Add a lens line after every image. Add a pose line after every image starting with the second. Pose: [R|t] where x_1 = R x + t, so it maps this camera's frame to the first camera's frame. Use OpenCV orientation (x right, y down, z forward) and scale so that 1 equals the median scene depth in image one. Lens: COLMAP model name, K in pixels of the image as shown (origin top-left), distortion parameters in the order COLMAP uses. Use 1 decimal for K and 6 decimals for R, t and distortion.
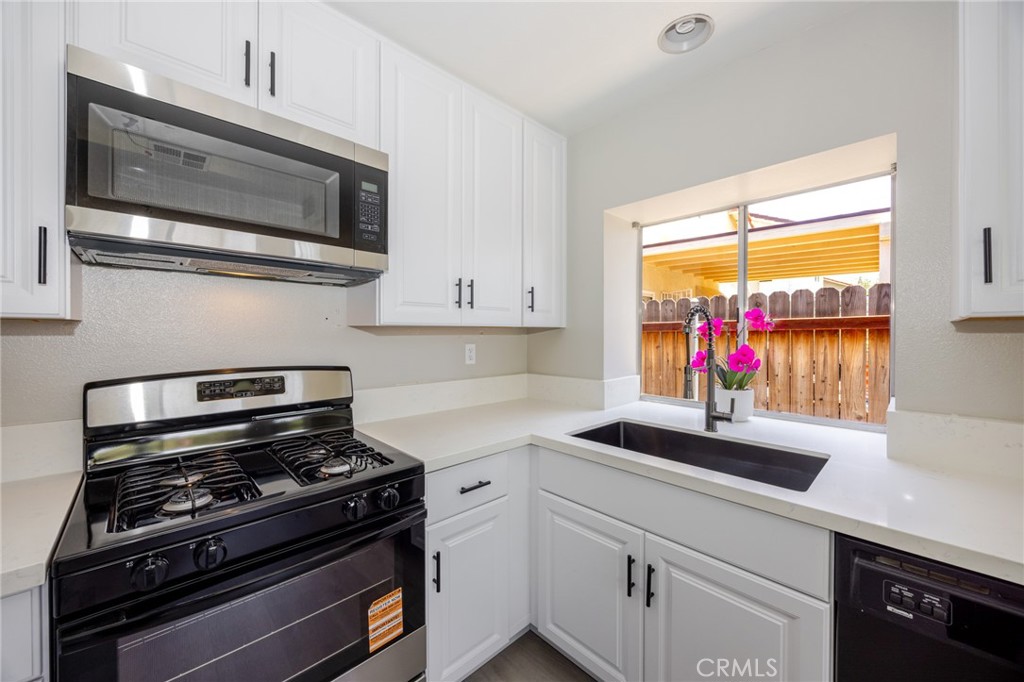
lens RADIAL K [[388.2, 0, 511.9], [0, 388.2, 337.5], [0, 0, 1]] dist [-0.000923, 0.000089]
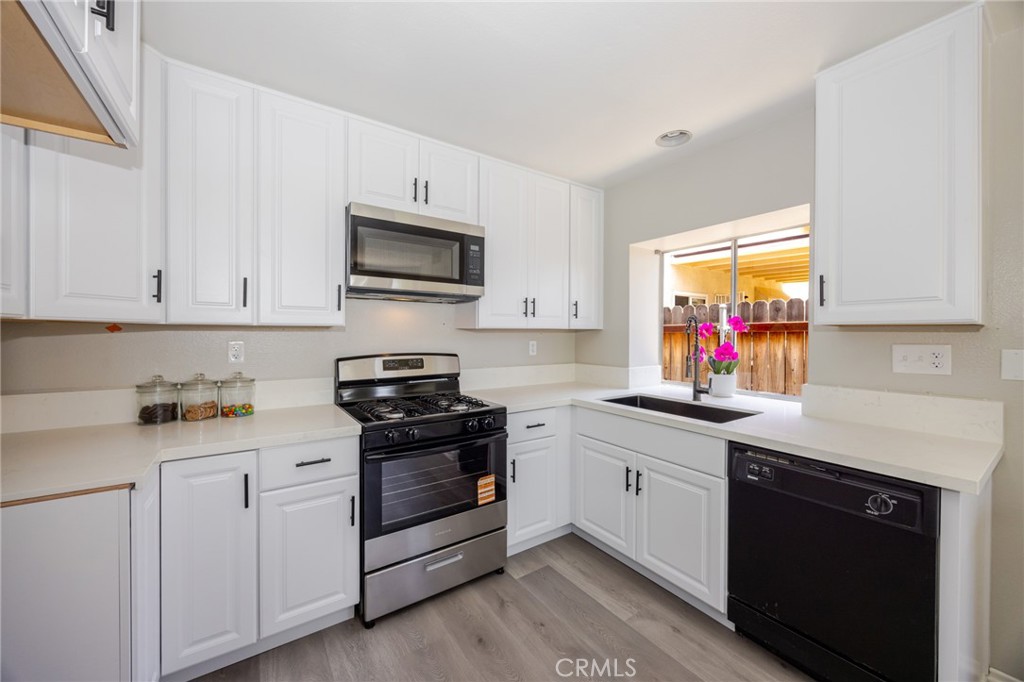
lens RADIAL K [[388.2, 0, 511.9], [0, 388.2, 337.5], [0, 0, 1]] dist [-0.000923, 0.000089]
pose [[0.987084, 0.004108, -0.160152, 0.065962], [-0.004172, 0.999991, -0.000065, 0.006866], [0.160150, 0.000733, 0.987092, -0.617028]]
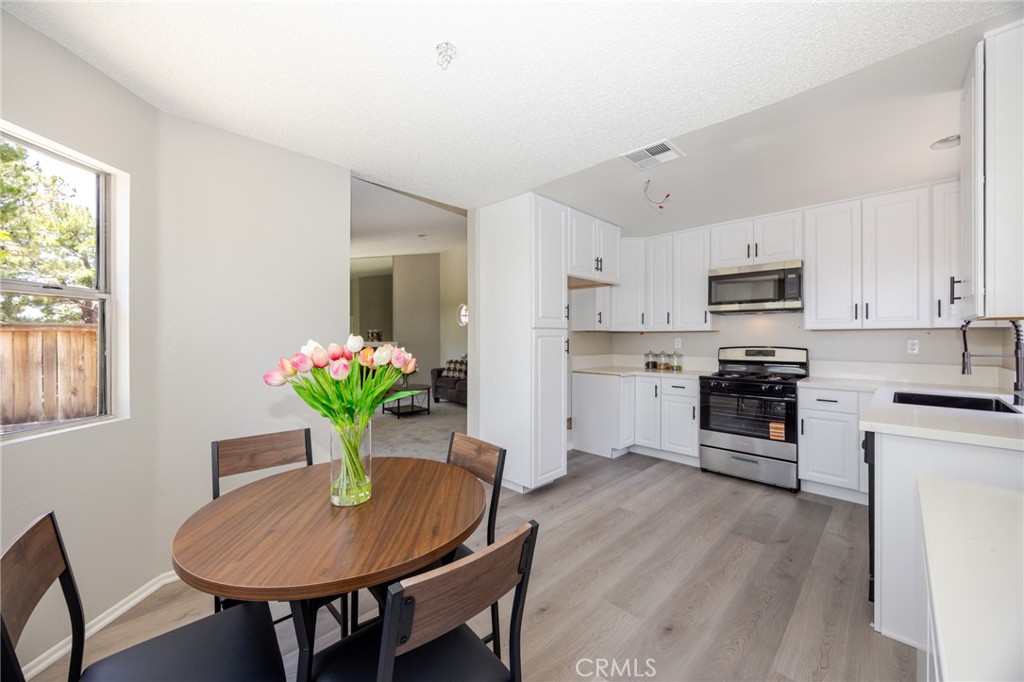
lens RADIAL K [[388.2, 0, 511.9], [0, 388.2, 337.5], [0, 0, 1]] dist [-0.000923, 0.000089]
pose [[0.019274, -0.002934, -0.999810, 1.998941], [-0.009647, 0.999949, -0.003121, 0.039746], [0.999768, 0.009706, 0.019244, -0.825537]]
